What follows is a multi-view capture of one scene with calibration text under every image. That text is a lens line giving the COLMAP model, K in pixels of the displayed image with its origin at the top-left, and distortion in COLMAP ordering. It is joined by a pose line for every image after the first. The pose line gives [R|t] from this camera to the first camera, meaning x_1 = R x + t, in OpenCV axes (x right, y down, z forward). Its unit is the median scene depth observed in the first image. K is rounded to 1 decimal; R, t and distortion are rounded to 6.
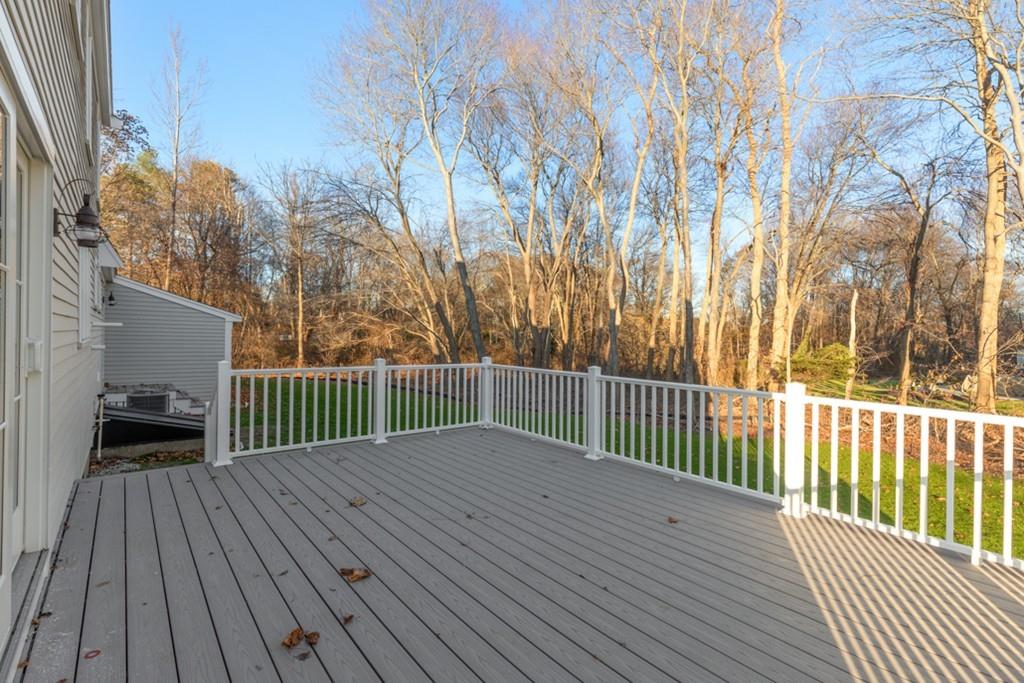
lens RADIAL K [[463.9, 0, 510.5], [0, 463.9, 339.2], [0, 0, 1]] dist [0.008415, -0.000795]
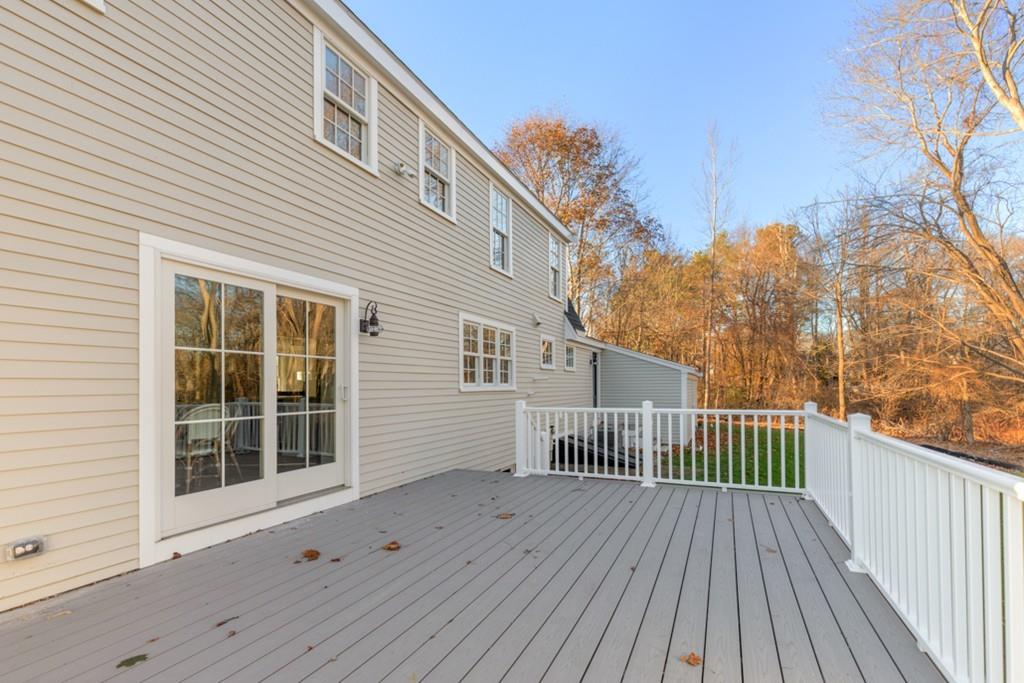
lens RADIAL K [[463.9, 0, 533.0], [0, 463.9, 385.5], [0, 0, 1]] dist [0.008415, -0.000795]
pose [[0.446576, -0.024904, -0.894399, 0.317472], [0.013186, 0.999687, -0.021252, 0.016160], [0.894648, -0.002303, 0.446765, 0.213409]]
